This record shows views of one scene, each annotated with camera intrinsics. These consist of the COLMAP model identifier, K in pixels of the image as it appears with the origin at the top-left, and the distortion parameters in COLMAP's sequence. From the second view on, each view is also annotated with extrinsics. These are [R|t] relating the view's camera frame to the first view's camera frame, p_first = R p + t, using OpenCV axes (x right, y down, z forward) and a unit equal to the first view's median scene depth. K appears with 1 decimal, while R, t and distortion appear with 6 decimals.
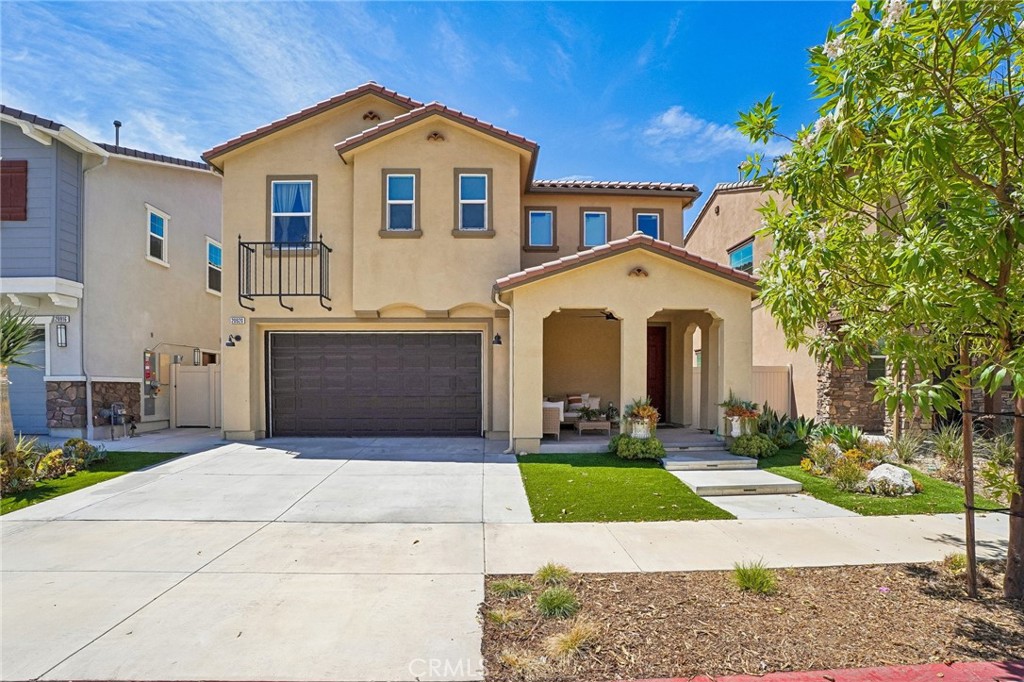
lens RADIAL K [[480.8, 0, 493.2], [0, 480.8, 383.3], [0, 0, 1]] dist [-0.055908, 0.016267]
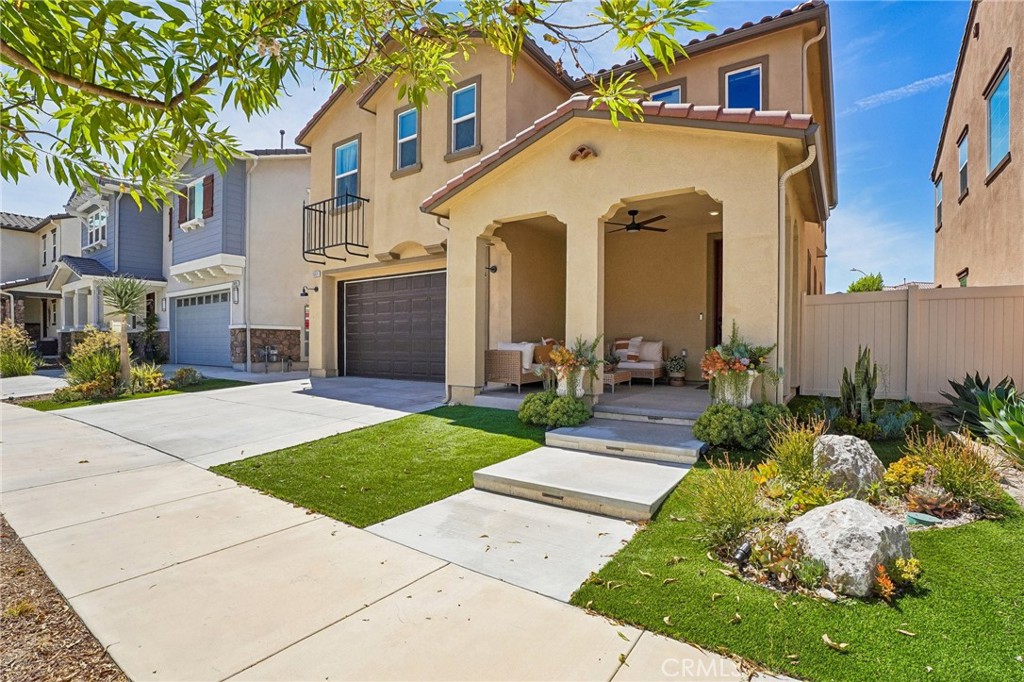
lens RADIAL K [[479.9, 0, 512.0], [0, 479.9, 341.0], [0, 0, 1]] dist [-0.078319, 0.026694]
pose [[0.812340, 0.000416, -0.583184, 0.545394], [0.001063, 0.999997, 0.002194, 0.030279], [0.583183, -0.002403, 0.812337, 0.345878]]
